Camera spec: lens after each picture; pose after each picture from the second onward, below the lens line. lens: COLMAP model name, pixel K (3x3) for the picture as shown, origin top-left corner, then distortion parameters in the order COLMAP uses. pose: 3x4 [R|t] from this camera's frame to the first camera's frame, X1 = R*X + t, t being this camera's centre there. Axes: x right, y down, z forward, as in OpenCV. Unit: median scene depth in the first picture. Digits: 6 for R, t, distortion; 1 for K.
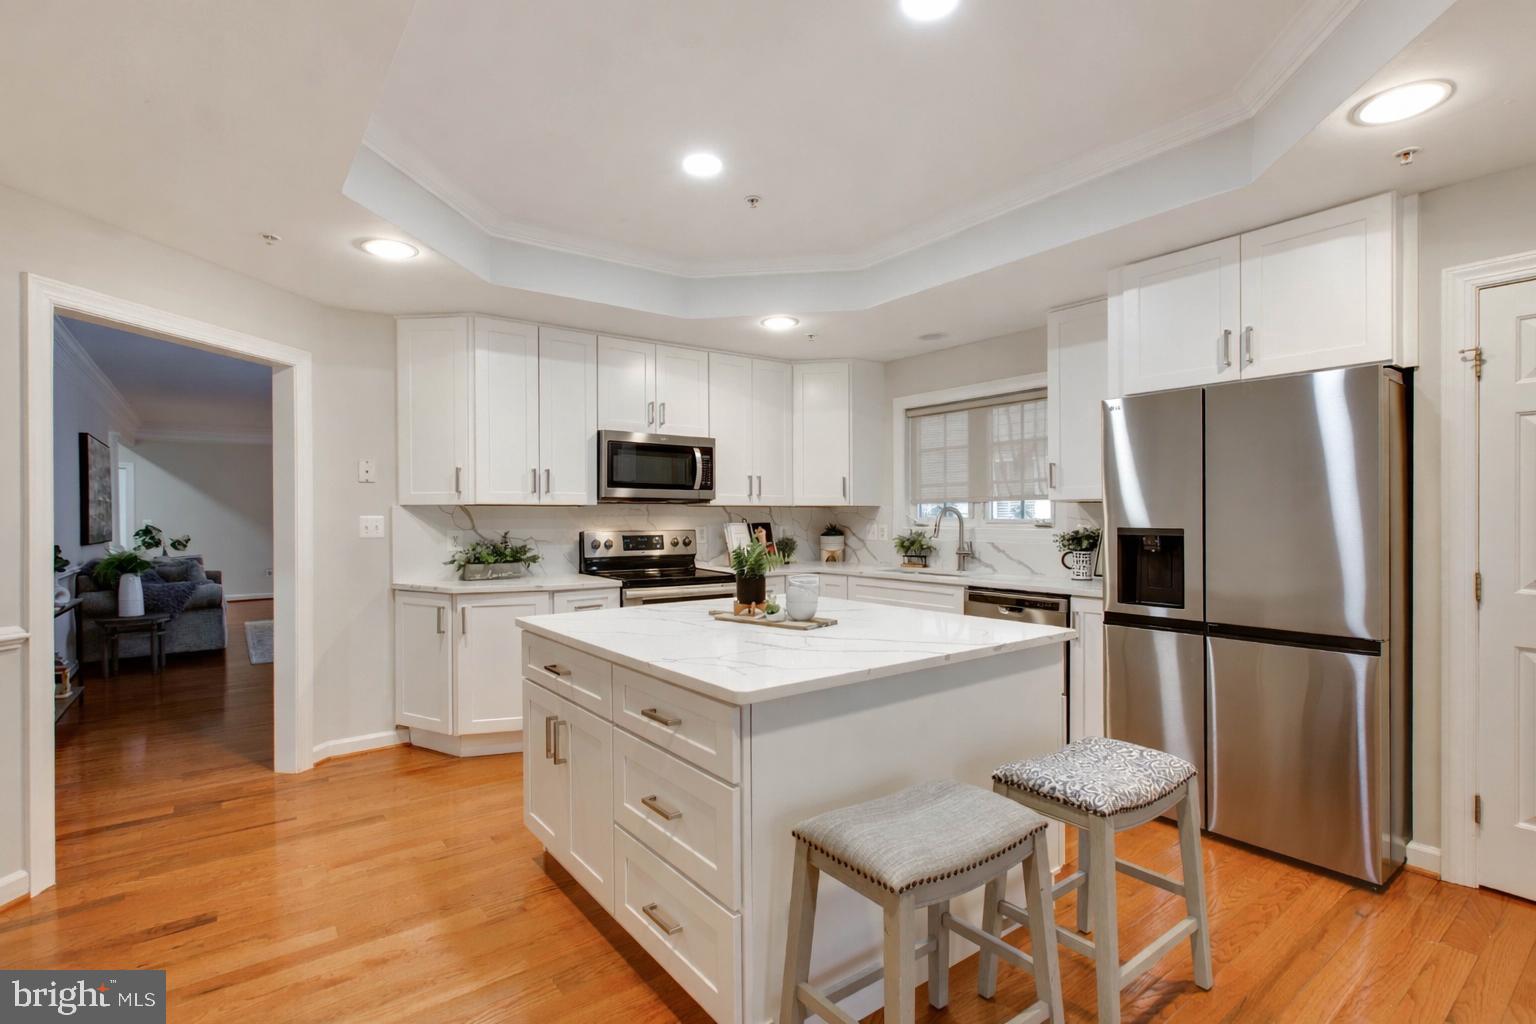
lens RADIAL K [[665.0, 0, 768.0], [0, 665.0, 512.0], [0, 0, 1]] dist [-0.001935, -0.000021]
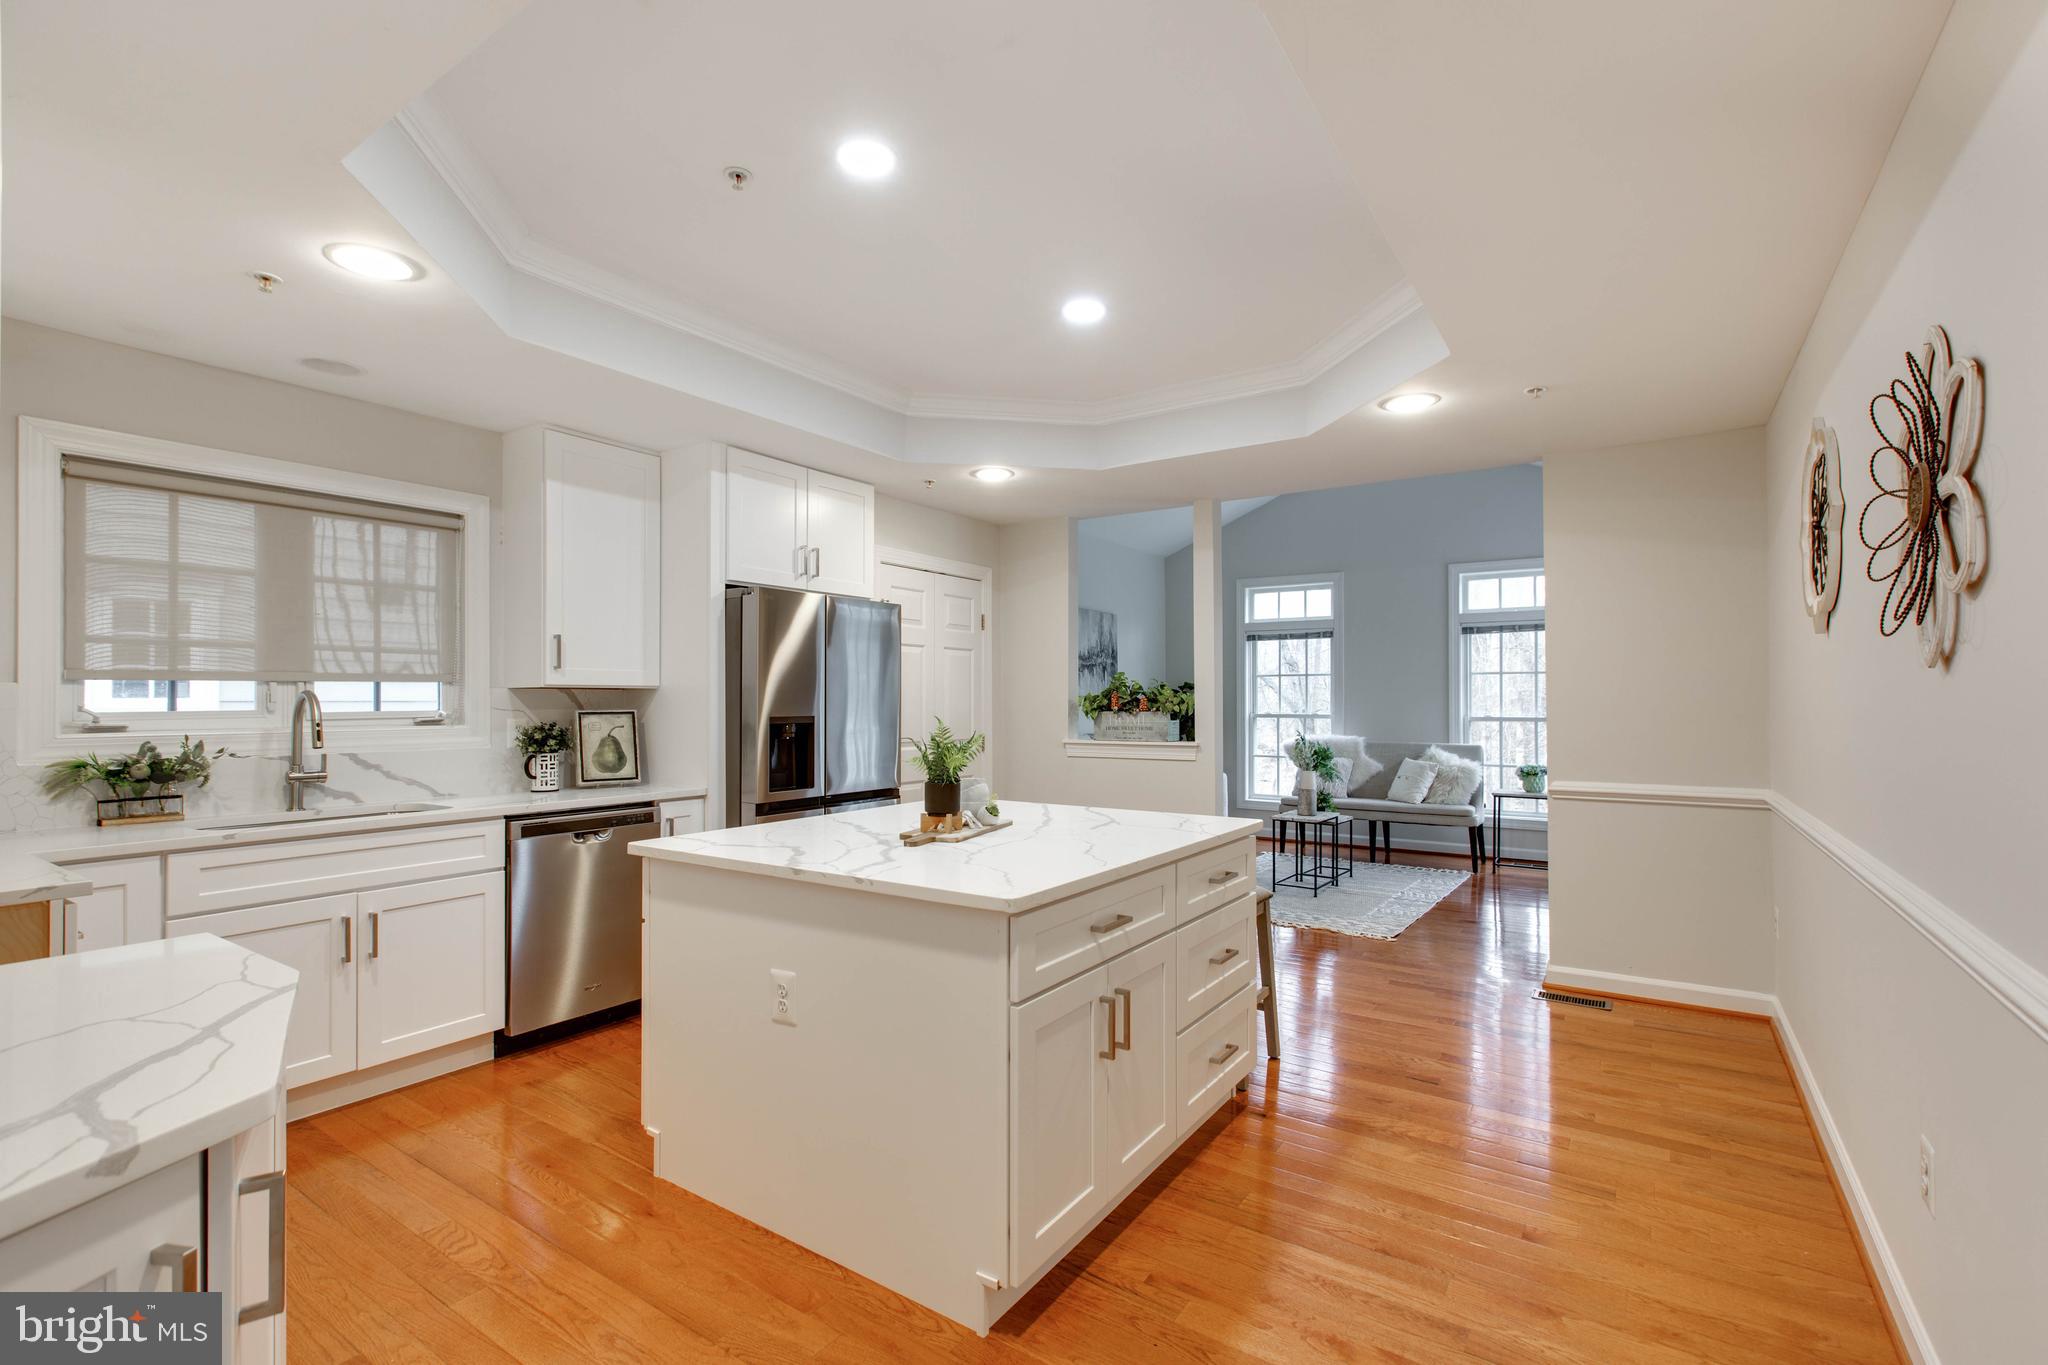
lens RADIAL K [[946.9, 0, 1023.4], [0, 946.9, 682.5], [0, 0, 1]] dist [0.000875, 0.000104]
pose [[-0.289260, 0.017459, 0.957091, -0.707682], [0.002197, 0.999843, -0.017575, 0.000011], [-0.957248, -0.002981, -0.289253, 0.781819]]
